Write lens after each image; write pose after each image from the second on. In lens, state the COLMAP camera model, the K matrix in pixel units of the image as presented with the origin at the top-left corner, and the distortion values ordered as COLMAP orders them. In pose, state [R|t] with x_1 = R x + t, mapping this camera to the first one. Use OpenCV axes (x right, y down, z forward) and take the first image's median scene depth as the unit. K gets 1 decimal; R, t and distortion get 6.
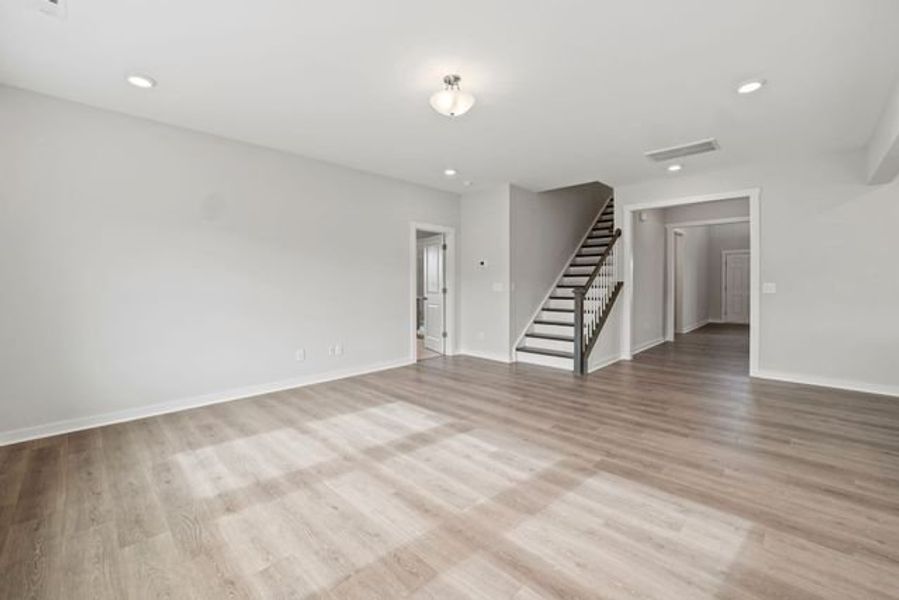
lens RADIAL K [[400.3, 0, 450.6], [0, 400.3, 280.0], [0, 0, 1]] dist [-0.020289, 0.000060]
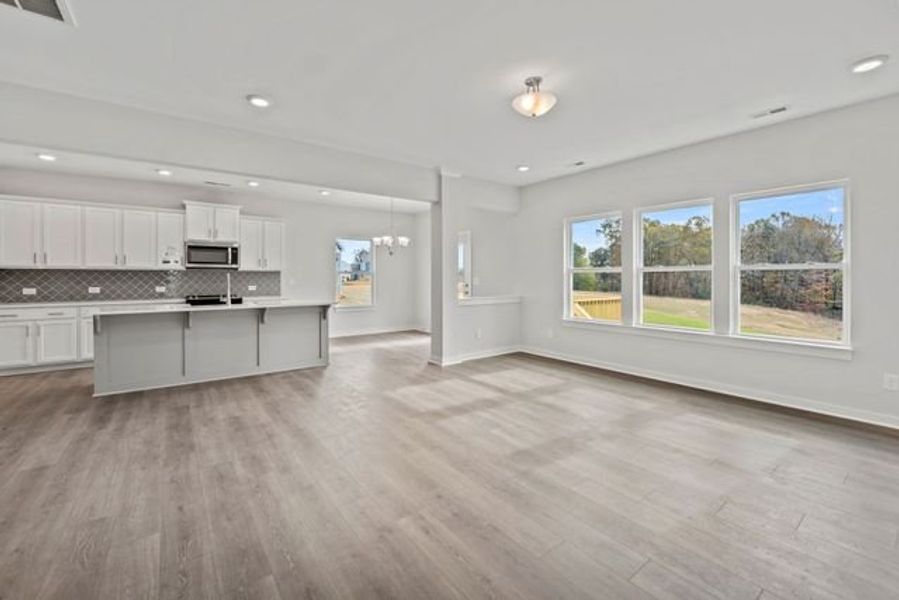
lens RADIAL K [[400.3, 0, 450.6], [0, 400.3, 280.0], [0, 0, 1]] dist [-0.020289, 0.000060]
pose [[-0.990342, -0.005053, 0.138557, 0.035949], [-0.005168, 0.999987, -0.000468, 0.005723], [-0.138553, -0.001179, -0.990354, 0.958703]]
